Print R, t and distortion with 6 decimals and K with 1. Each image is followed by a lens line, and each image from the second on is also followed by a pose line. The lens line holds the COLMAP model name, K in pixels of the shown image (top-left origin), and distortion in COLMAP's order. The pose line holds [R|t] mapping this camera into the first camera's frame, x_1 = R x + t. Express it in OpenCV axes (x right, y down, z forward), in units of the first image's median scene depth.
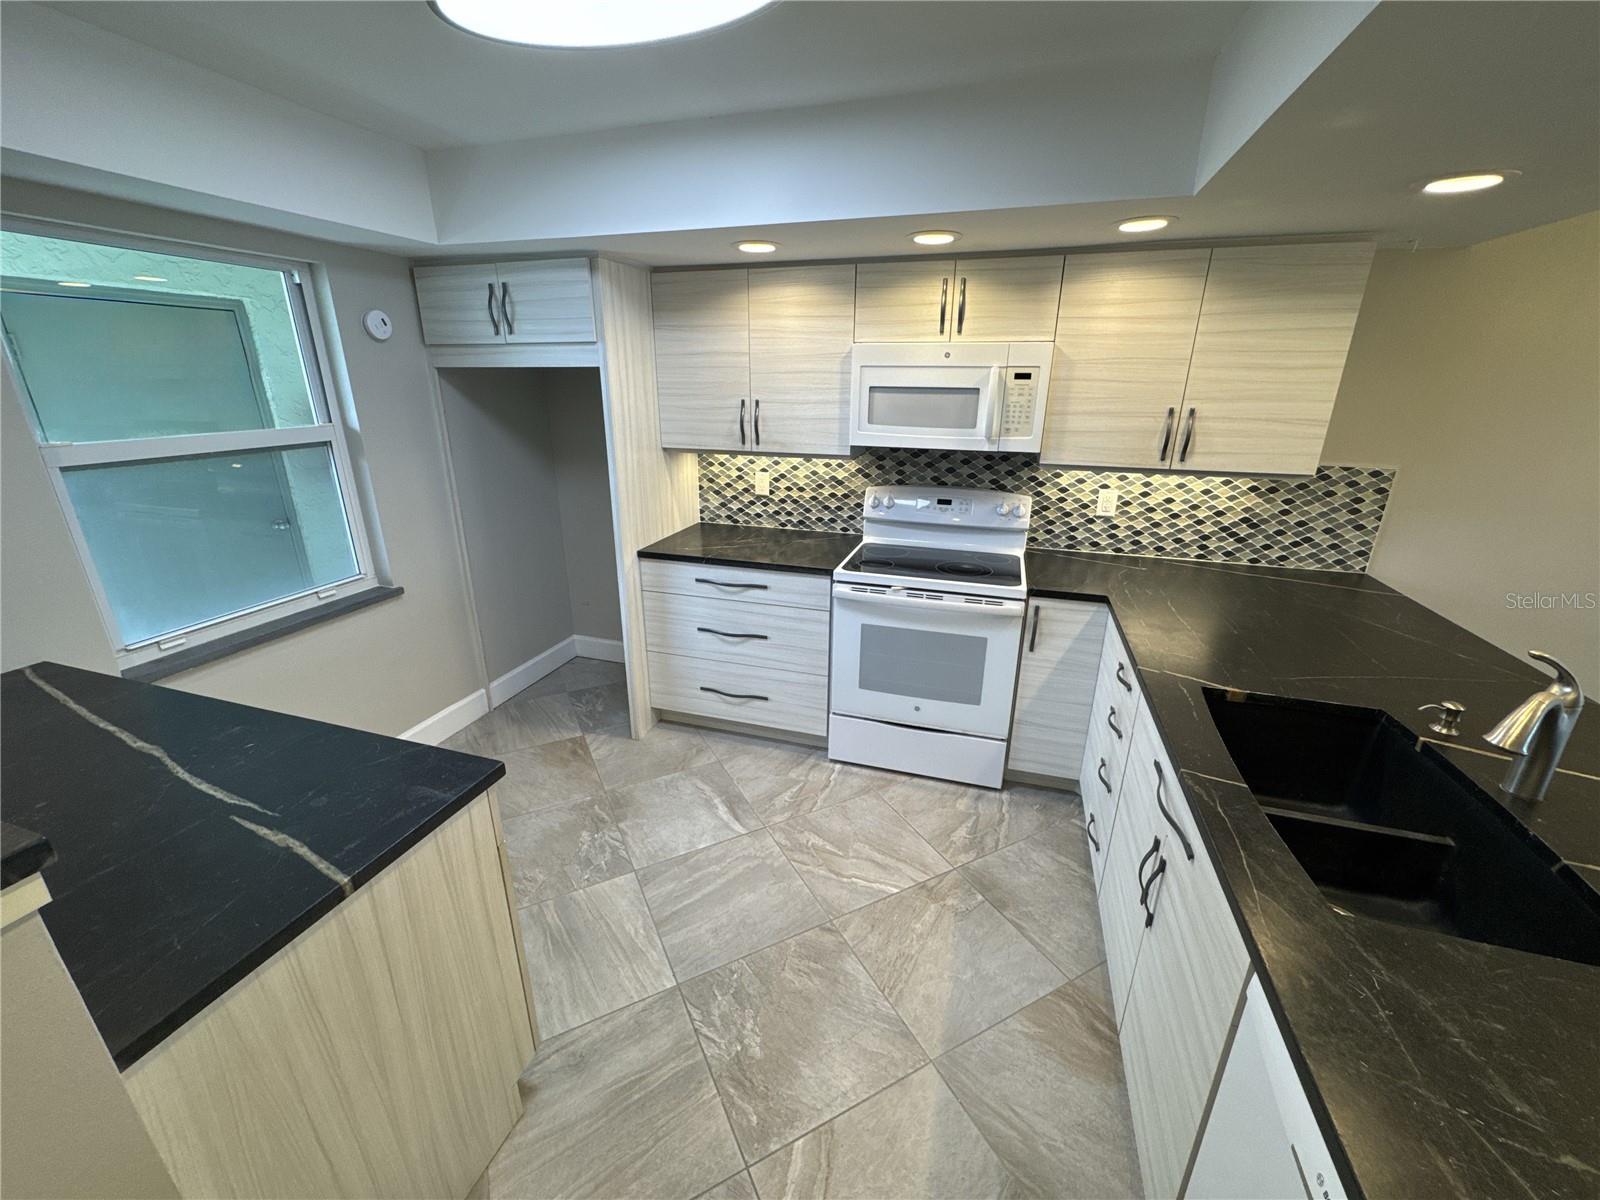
lens RADIAL K [[650.9, 0, 783.3], [0, 650.9, 607.4], [0, 0, 1]] dist [0.000752, -0.000017]
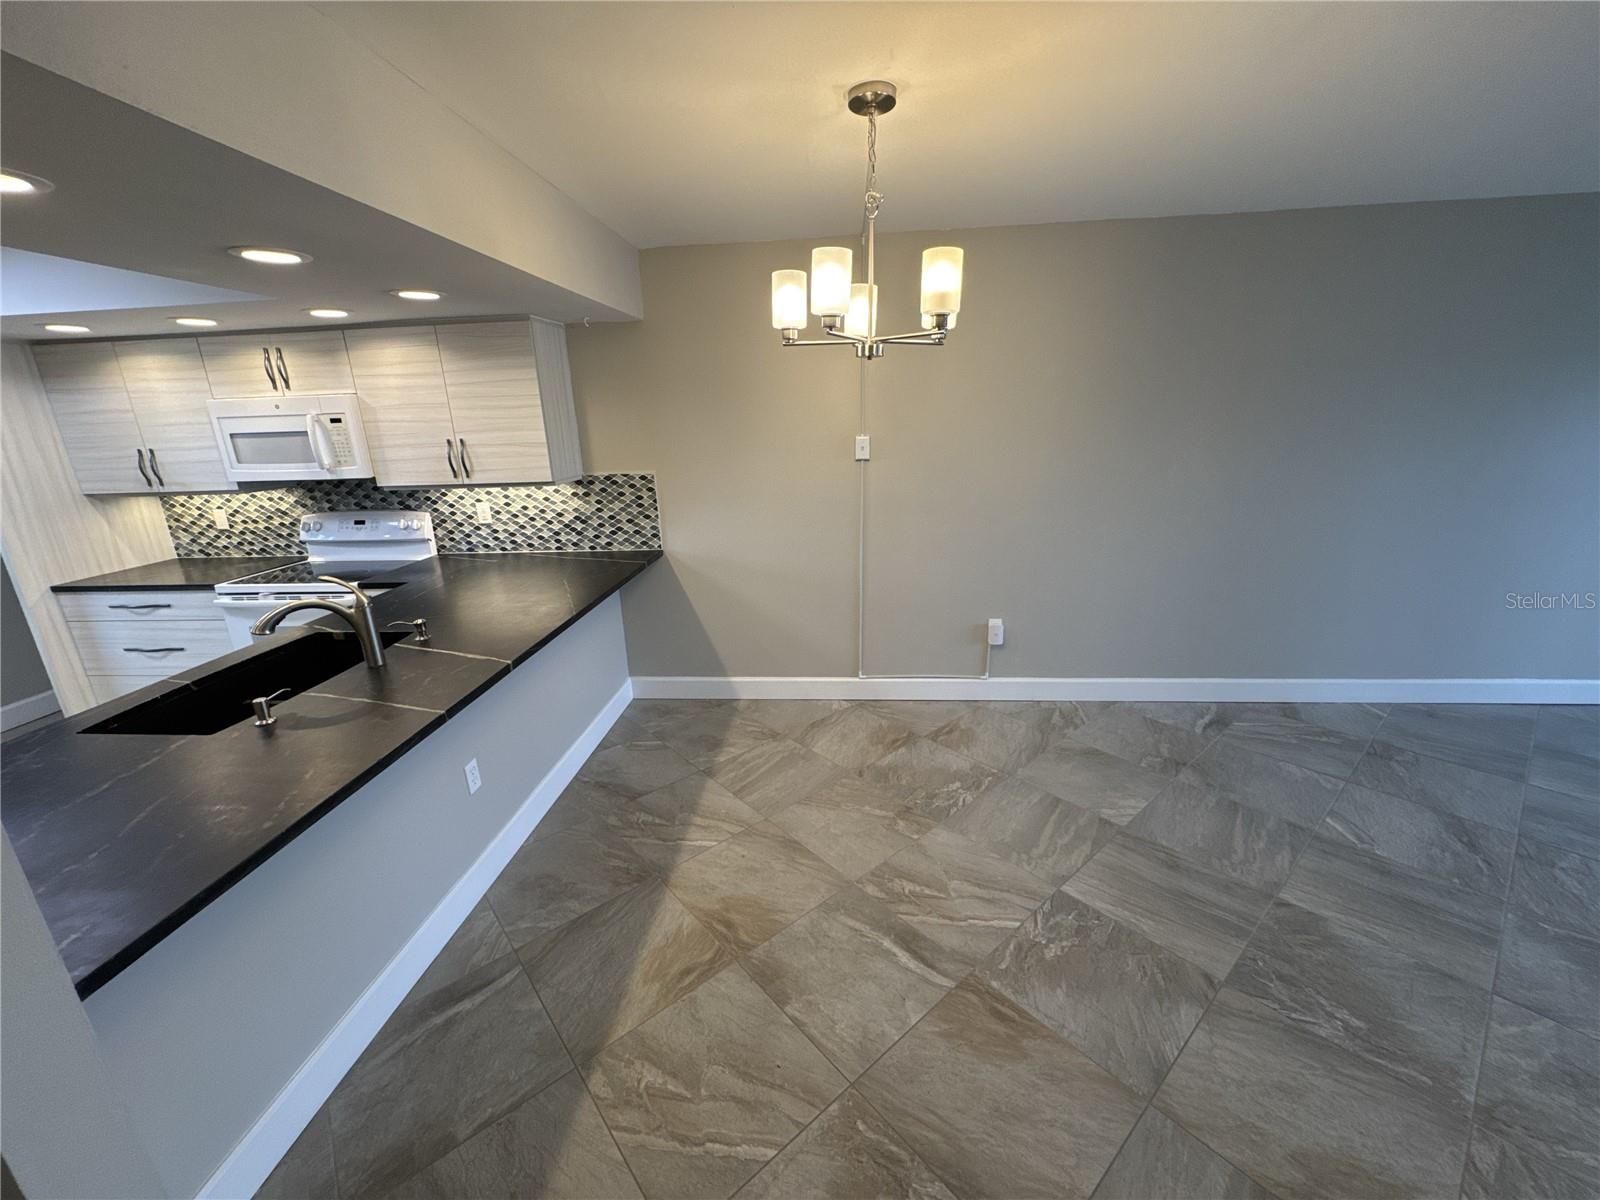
lens RADIAL K [[650.9, 0, 812.8], [0, 650.9, 601.5], [0, 0, 1]] dist [0.000752, -0.000017]
pose [[0.973329, -0.101560, 0.205710, 0.851386], [0.114233, 0.992161, -0.050663, 0.151405], [-0.198952, 0.072810, 0.977301, -0.368489]]
